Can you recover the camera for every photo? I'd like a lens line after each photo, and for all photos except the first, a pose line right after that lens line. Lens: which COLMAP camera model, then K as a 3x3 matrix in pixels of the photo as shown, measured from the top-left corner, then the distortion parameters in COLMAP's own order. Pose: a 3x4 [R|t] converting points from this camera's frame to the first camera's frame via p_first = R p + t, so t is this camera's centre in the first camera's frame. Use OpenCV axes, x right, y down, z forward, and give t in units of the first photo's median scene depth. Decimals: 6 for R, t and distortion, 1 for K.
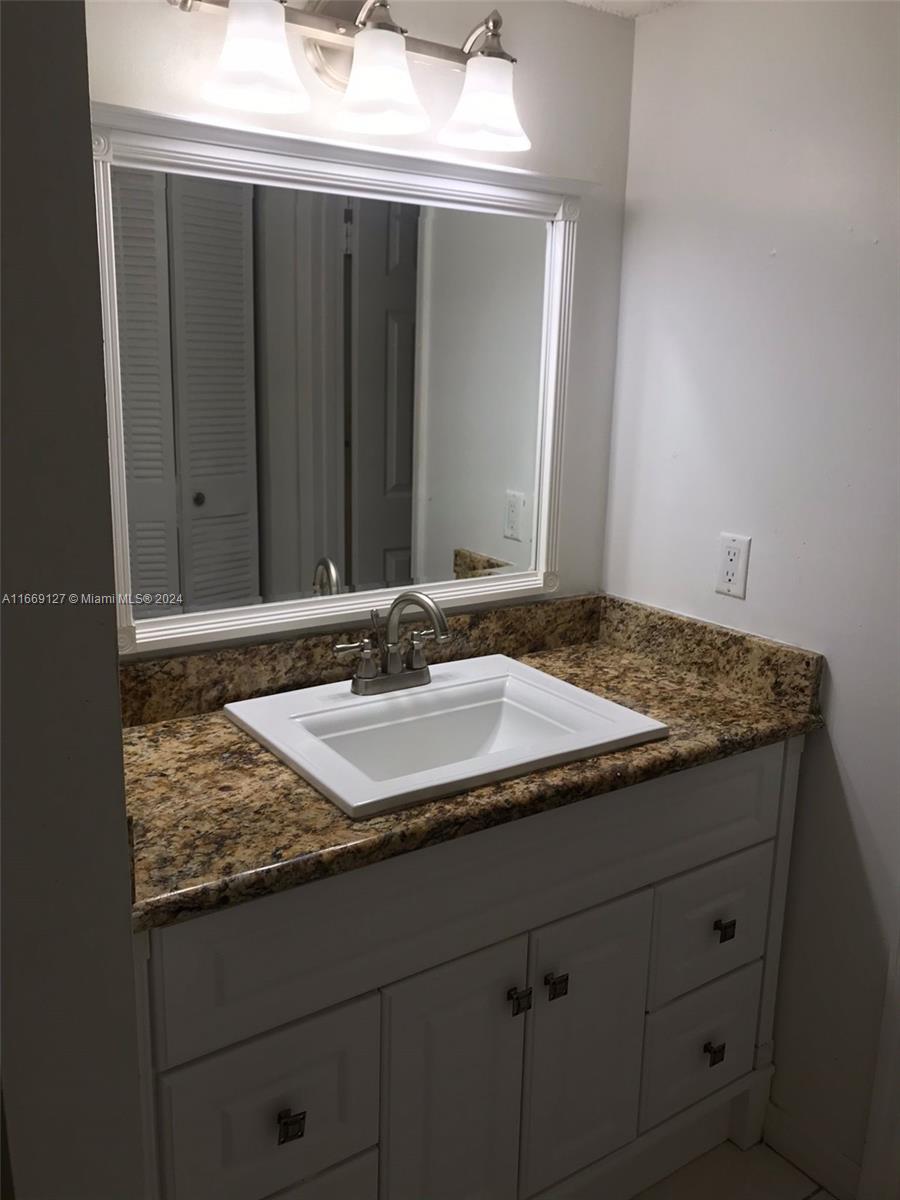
lens RADIAL K [[992.1, 0, 450.0], [0, 992.1, 600.0], [0, 0, 1]] dist [0.152179, -0.228590]
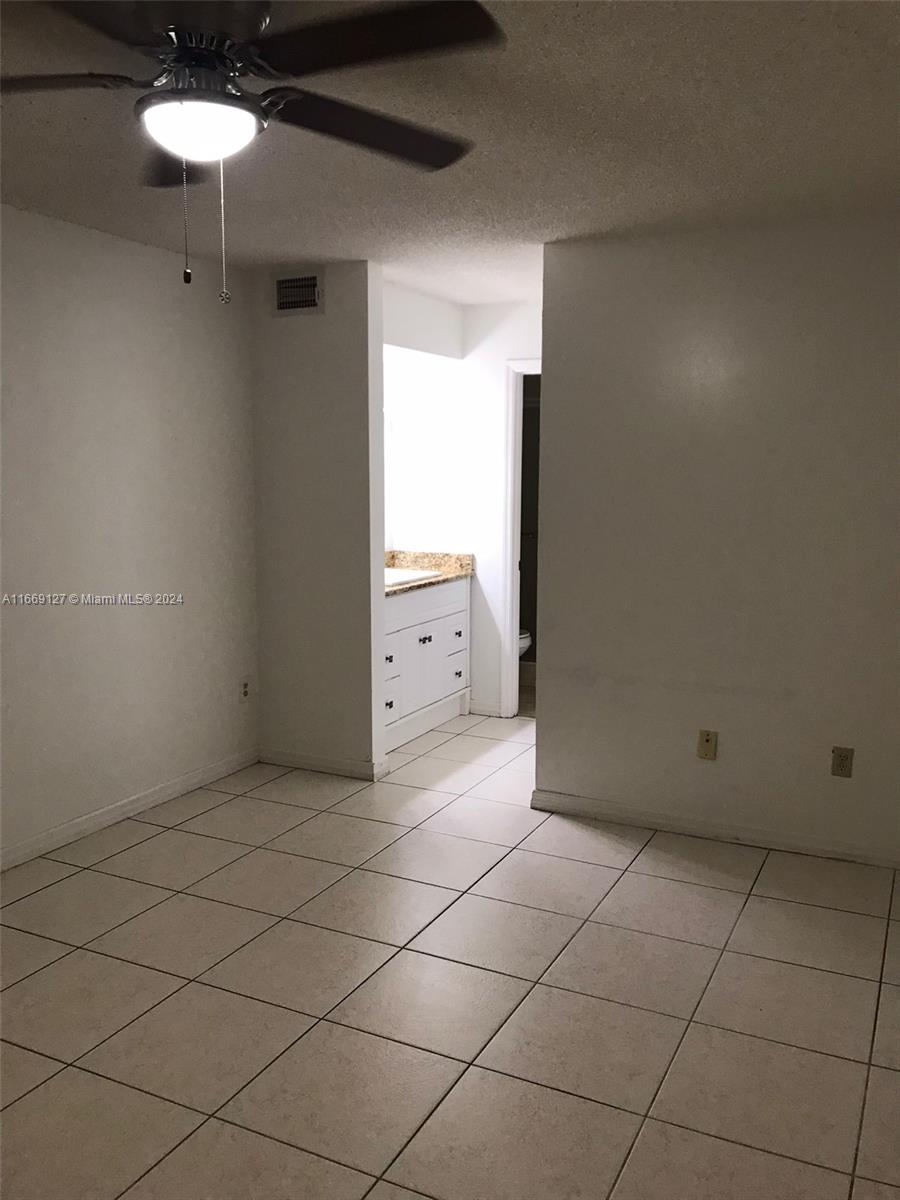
lens RADIAL K [[999.6, 0, 450.0], [0, 999.6, 600.0], [0, 0, 1]] dist [0.038154, -0.046899]
pose [[0.885178, -0.088808, 0.456698, -1.313714], [0.123591, 0.991229, -0.046794, 0.371019], [-0.448537, 0.097864, 0.888390, -2.050900]]
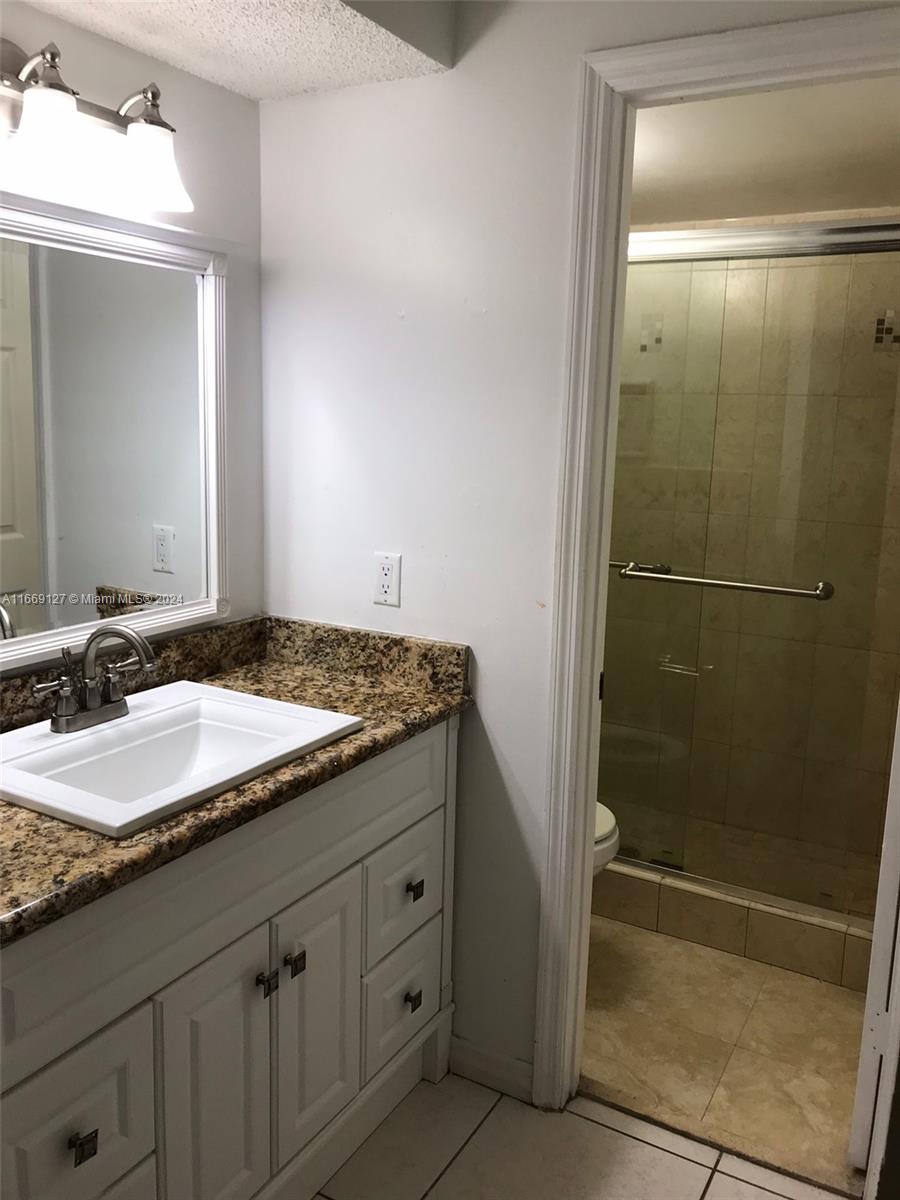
lens RADIAL K [[996.0, 0, 450.0], [0, 996.0, 600.0], [0, 0, 1]] dist [0.147309, -0.116811]
pose [[0.905102, -0.082075, 0.417197, -0.151123], [0.096135, 0.995286, -0.012760, 0.013020], [-0.414183, 0.051657, 0.908727, -0.090744]]
